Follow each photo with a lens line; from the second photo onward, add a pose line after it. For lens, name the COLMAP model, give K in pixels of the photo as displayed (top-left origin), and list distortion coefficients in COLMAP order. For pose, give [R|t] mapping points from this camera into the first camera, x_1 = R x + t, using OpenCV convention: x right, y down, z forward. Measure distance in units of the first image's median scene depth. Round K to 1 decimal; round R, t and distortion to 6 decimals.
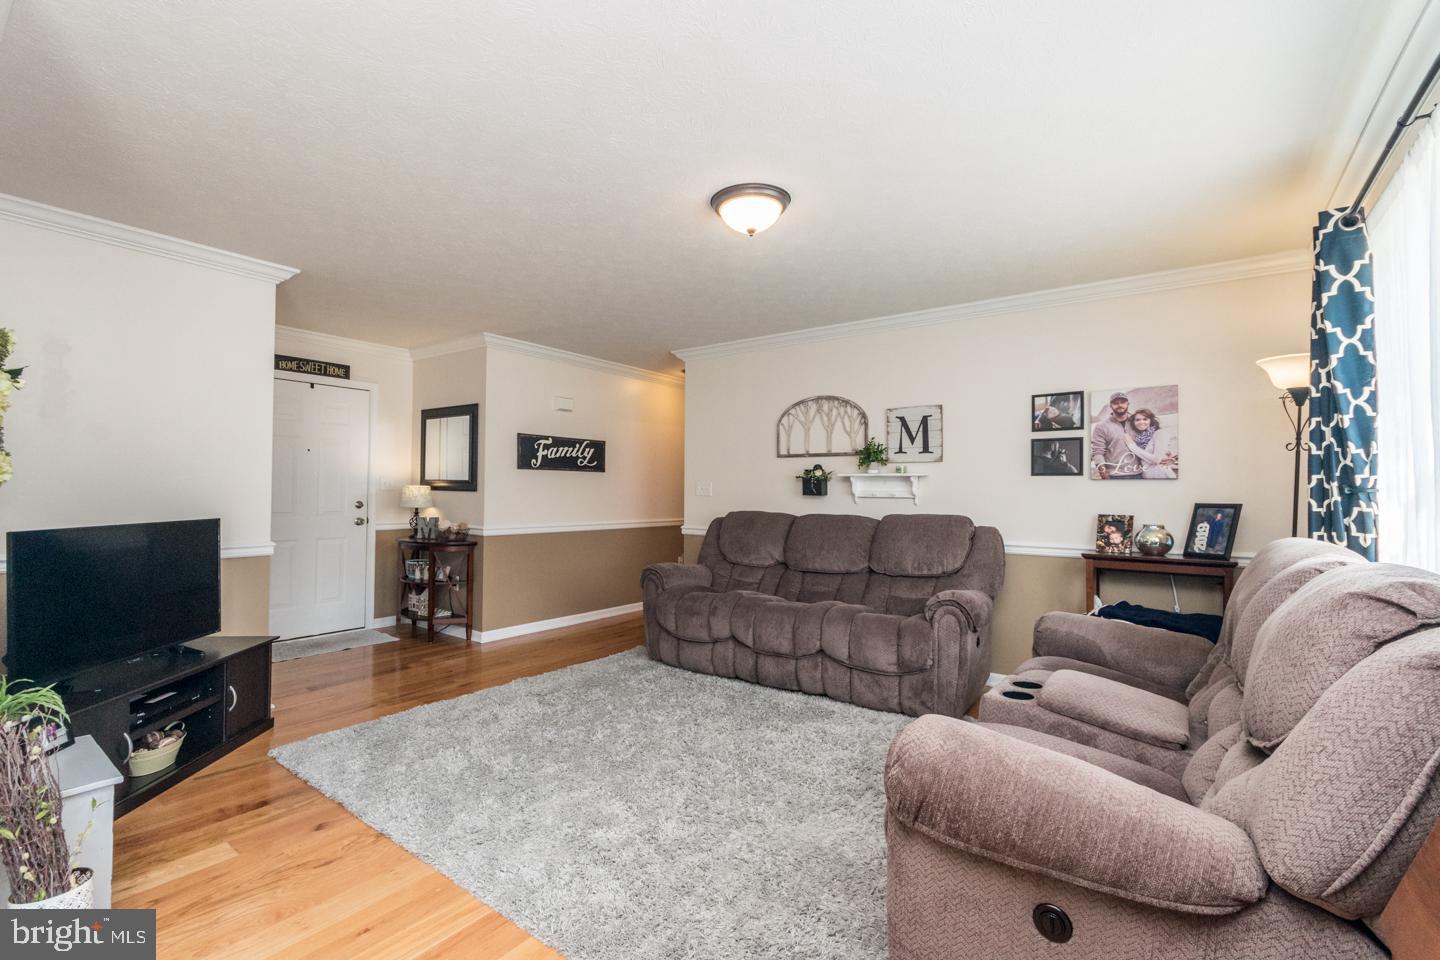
lens RADIAL K [[638.5, 0, 711.2], [0, 638.5, 482.2], [0, 0, 1]] dist [-0.004143, -0.006326]
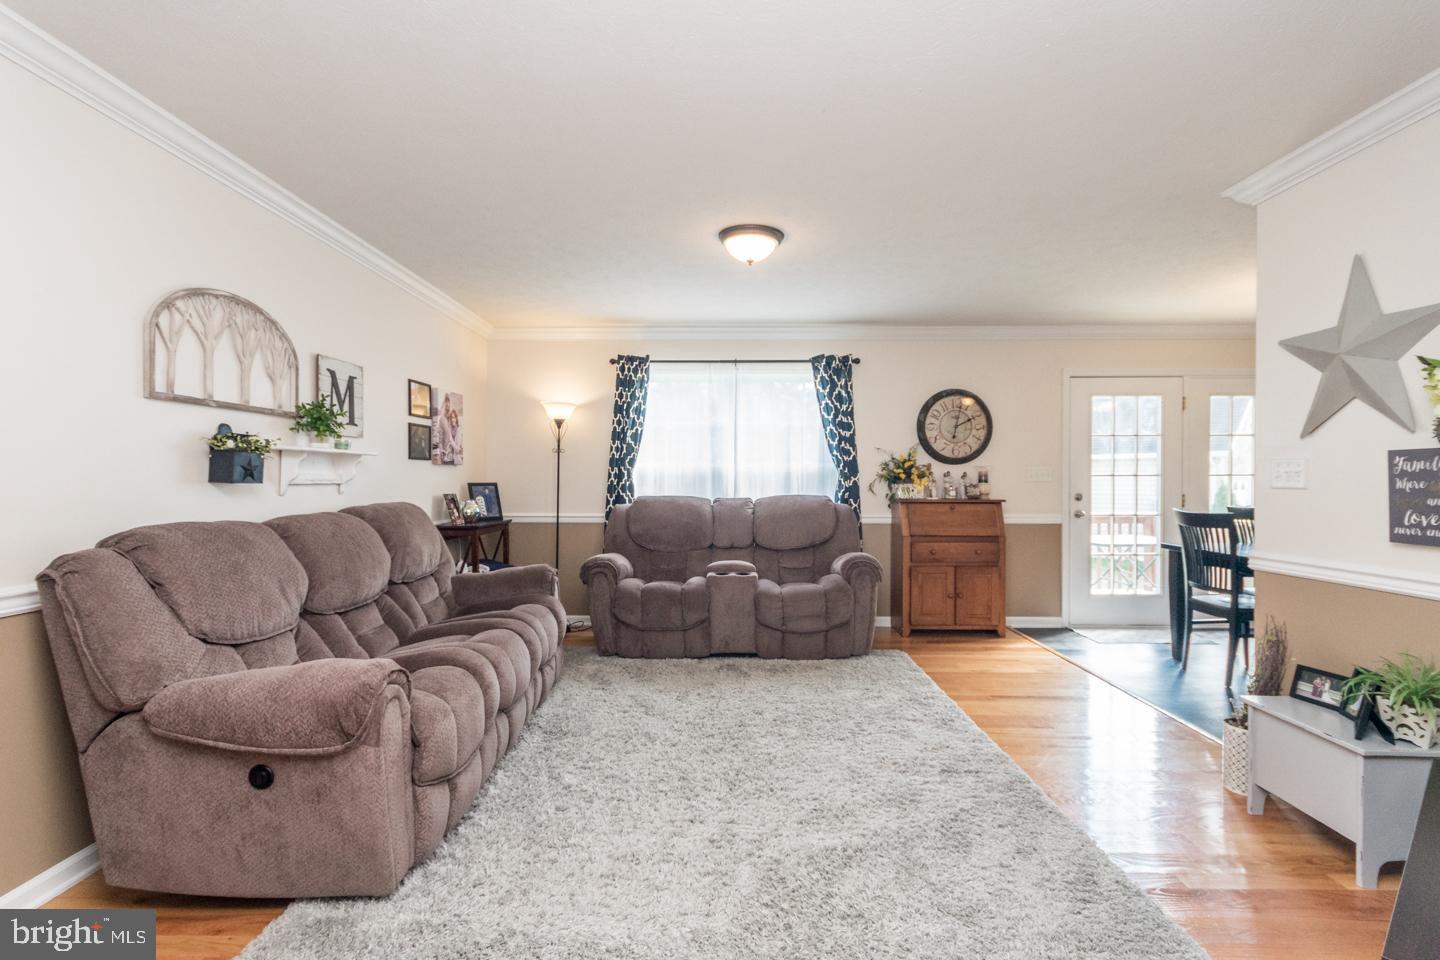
lens RADIAL K [[638.5, 0, 717.1], [0, 638.5, 479.1], [0, 0, 1]] dist [-0.004143, -0.006326]
pose [[-0.591489, -0.012696, 0.806213, -0.601260], [-0.020190, 0.999796, 0.000931, 0.010825], [-0.806060, -0.015727, -0.591625, 1.206059]]
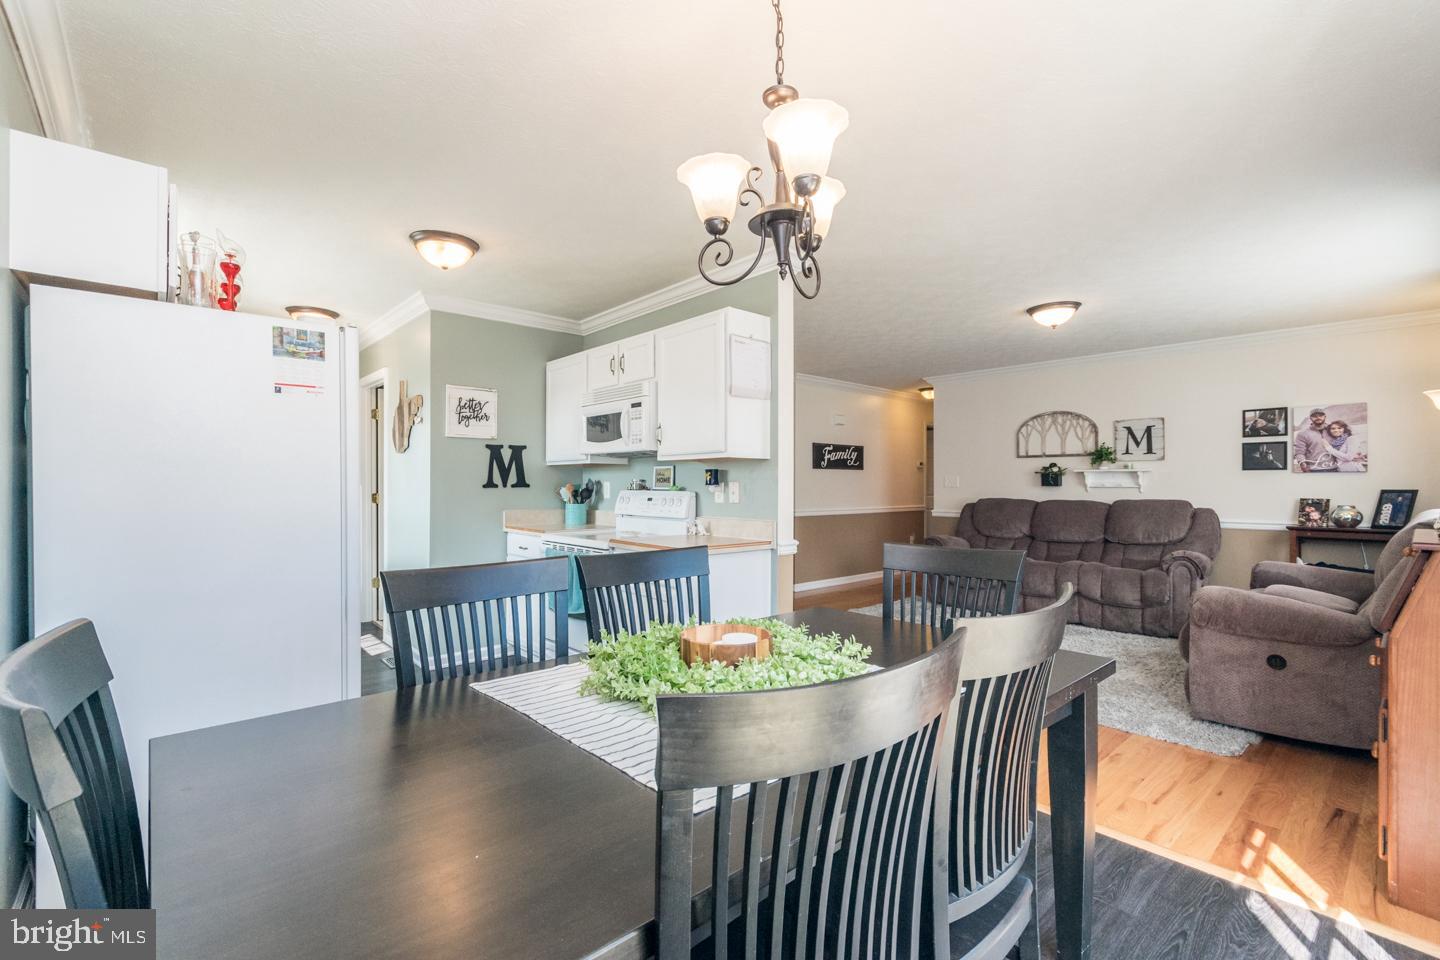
lens RADIAL K [[638.5, 0, 694.3], [0, 638.5, 482.4], [0, 0, 1]] dist [-0.004143, -0.006326]
pose [[0.975928, -0.008764, -0.217916, -0.334705], [0.011454, 0.999873, 0.011085, -0.012513], [0.217791, -0.013314, 0.975905, -0.558028]]
